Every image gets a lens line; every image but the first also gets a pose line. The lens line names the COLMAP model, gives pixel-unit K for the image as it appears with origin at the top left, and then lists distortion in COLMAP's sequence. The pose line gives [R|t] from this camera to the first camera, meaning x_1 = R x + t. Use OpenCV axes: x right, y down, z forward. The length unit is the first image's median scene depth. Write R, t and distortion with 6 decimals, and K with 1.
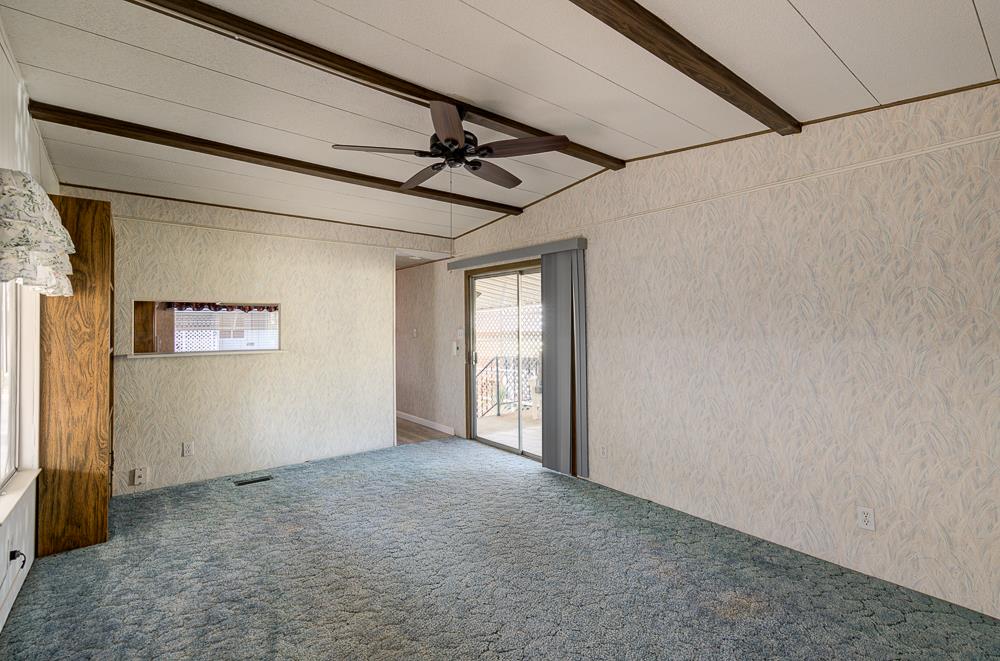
lens RADIAL K [[448.6, 0, 500.9], [0, 448.6, 330.6], [0, 0, 1]] dist [0.003197, 0.000510]
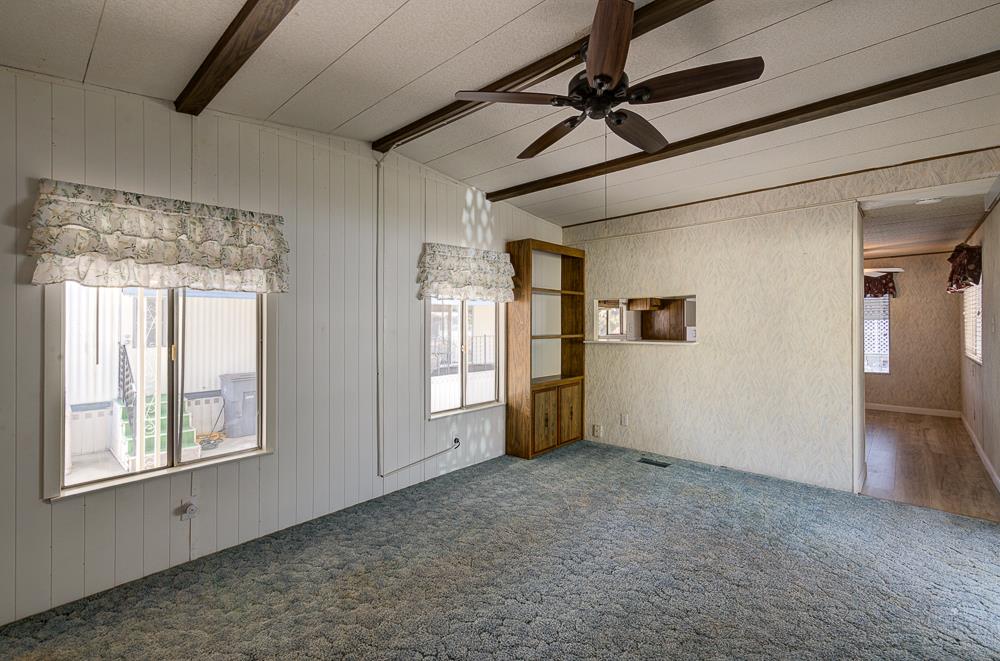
lens RADIAL K [[448.6, 0, 502.1], [0, 448.6, 326.2], [0, 0, 1]] dist [0.003197, 0.000510]
pose [[0.165924, 0.012093, -0.986064, 0.493430], [0.002486, 0.999917, 0.012681, -0.006499], [0.986135, -0.004555, 0.165880, 0.524183]]
